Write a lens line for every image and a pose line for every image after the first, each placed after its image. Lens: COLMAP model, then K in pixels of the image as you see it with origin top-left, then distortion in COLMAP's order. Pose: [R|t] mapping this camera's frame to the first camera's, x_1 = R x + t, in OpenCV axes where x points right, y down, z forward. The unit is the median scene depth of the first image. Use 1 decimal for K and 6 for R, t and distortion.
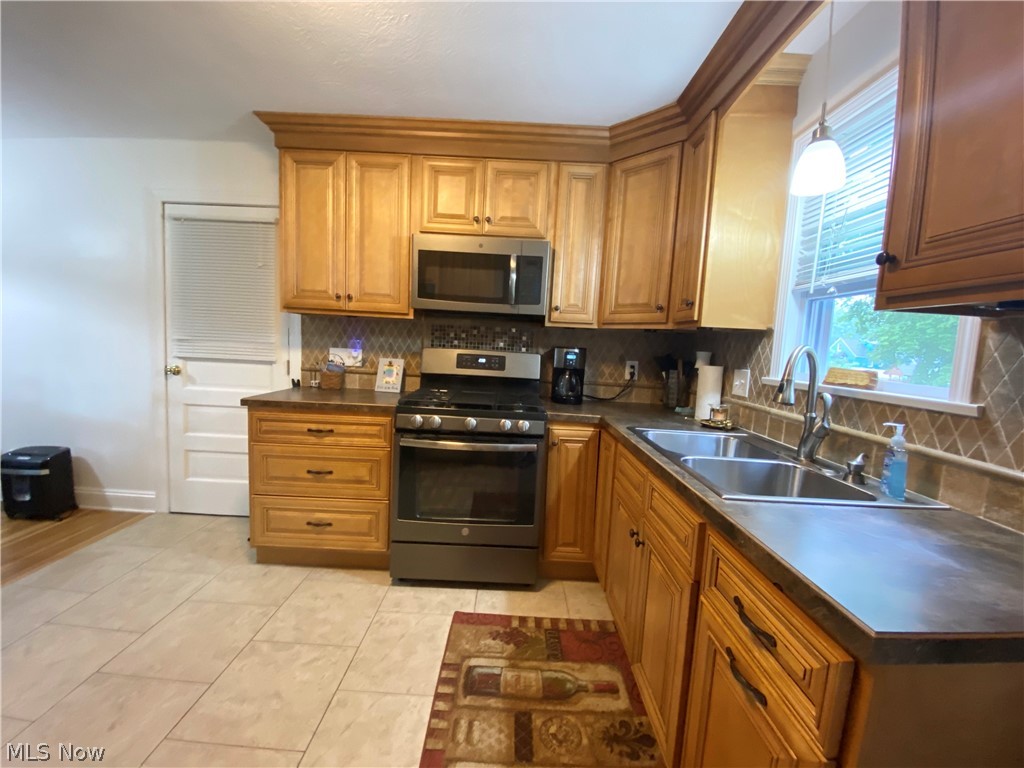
lens RADIAL K [[413.1, 0, 507.0], [0, 413.1, 386.1], [0, 0, 1]] dist [-0.003745, -0.006452]
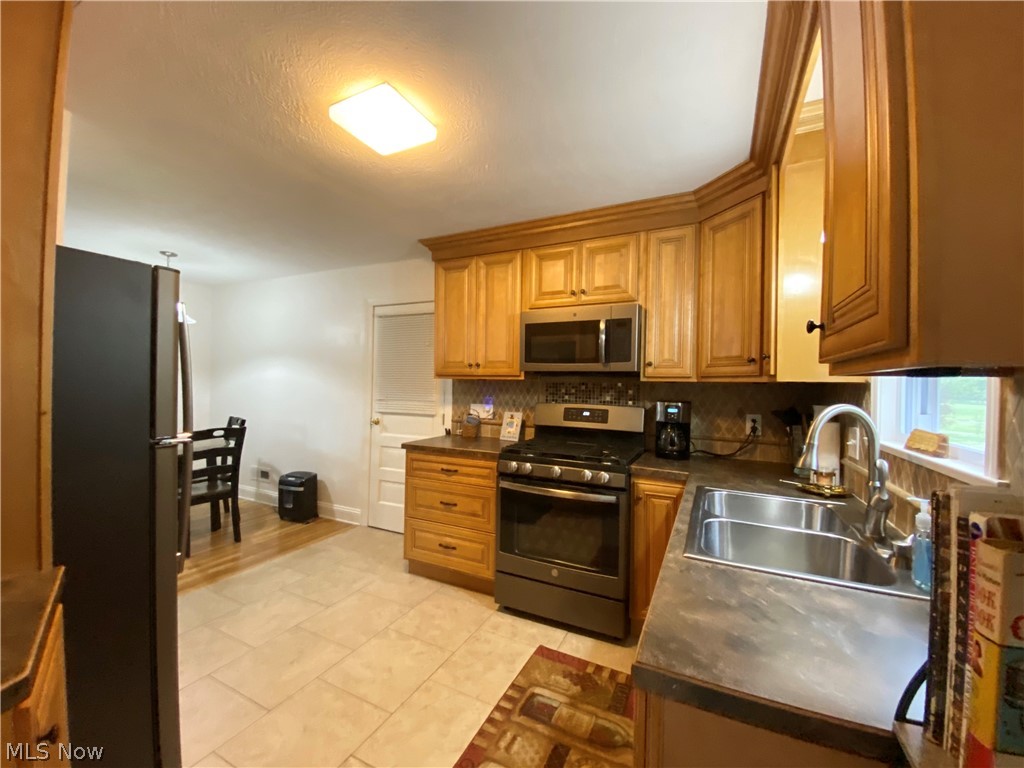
lens RADIAL K [[413.1, 0, 505.5], [0, 413.1, 382.6], [0, 0, 1]] dist [-0.003745, -0.006452]
pose [[0.897637, -0.035805, -0.439279, 0.271430], [-0.017314, 0.993061, -0.116323, -0.017616], [0.440396, 0.112021, 0.890788, -0.090279]]
